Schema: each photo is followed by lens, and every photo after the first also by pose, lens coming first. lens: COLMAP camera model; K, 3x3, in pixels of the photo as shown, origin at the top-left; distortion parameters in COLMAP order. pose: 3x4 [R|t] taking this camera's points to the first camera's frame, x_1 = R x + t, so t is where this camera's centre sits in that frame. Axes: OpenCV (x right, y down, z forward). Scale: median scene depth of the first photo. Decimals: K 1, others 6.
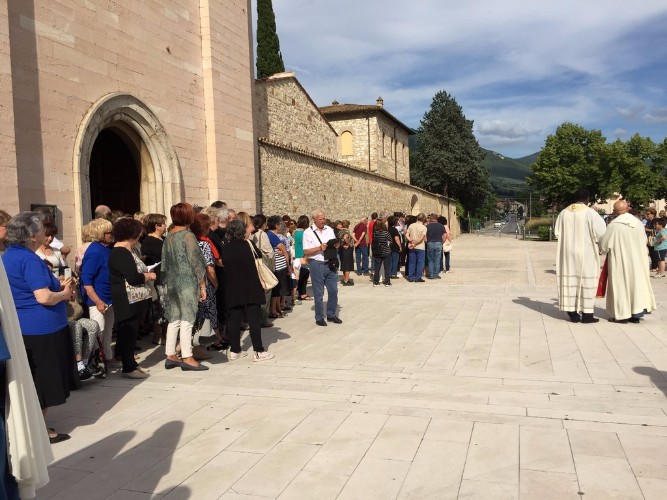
lens RADIAL K [[590.6, 0, 354.7], [0, 590.6, 254.5], [0, 0, 1]] dist [0.085858, -0.106541]
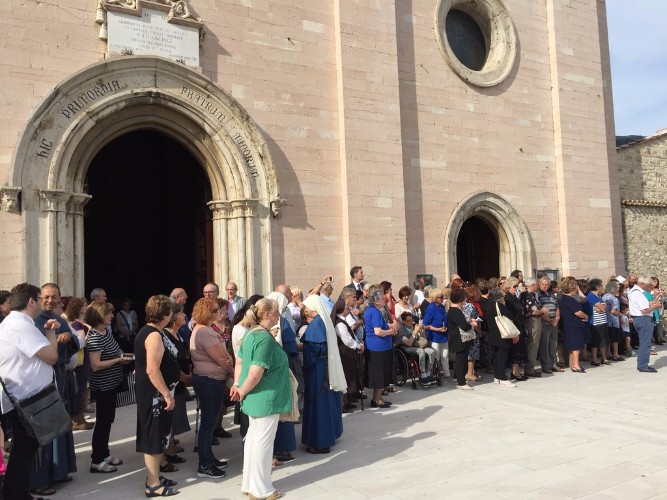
lens RADIAL K [[590.6, 0, 333.5], [0, 590.6, 251.0], [0, 0, 1]] dist [0.085858, -0.106541]
pose [[0.747129, -0.035766, -0.663716, 0.249477], [-0.020525, 0.996834, -0.076821, -0.016807], [0.664362, 0.071017, 0.744029, -0.229905]]
